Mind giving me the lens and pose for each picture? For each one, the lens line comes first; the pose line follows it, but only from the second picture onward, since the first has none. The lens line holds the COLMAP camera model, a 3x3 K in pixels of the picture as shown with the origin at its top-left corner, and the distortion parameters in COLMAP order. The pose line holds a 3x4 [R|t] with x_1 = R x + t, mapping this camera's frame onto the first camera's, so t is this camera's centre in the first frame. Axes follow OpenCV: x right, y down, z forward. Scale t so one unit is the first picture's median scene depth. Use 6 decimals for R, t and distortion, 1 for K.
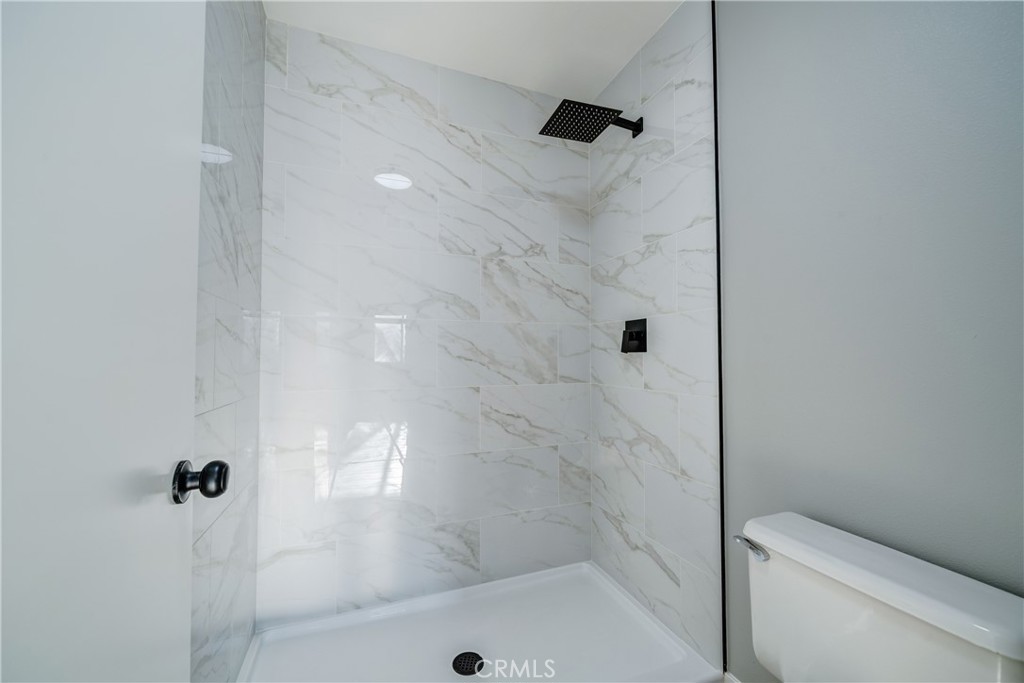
lens RADIAL K [[420.9, 0, 509.9], [0, 420.9, 343.7], [0, 0, 1]] dist [-0.001125, 0.000018]
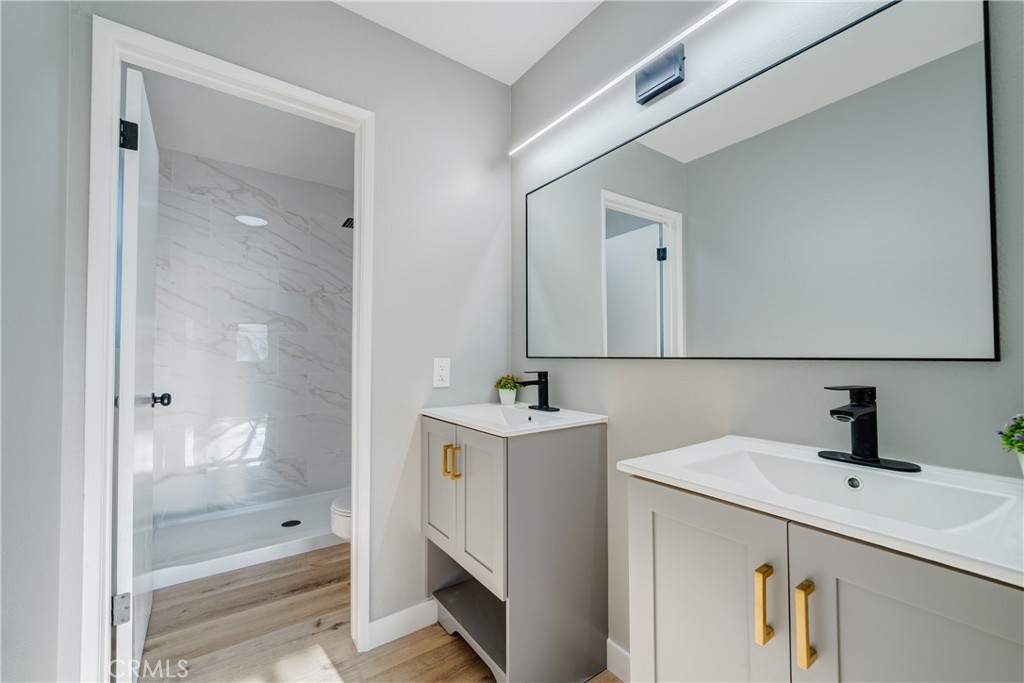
lens RADIAL K [[420.9, 0, 509.9], [0, 420.9, 343.7], [0, 0, 1]] dist [-0.001125, 0.000018]
pose [[0.965601, 0.002606, 0.260015, 0.265751], [-0.003305, 0.999992, 0.002250, -0.021420], [-0.260007, -0.003032, 0.965602, -0.787324]]
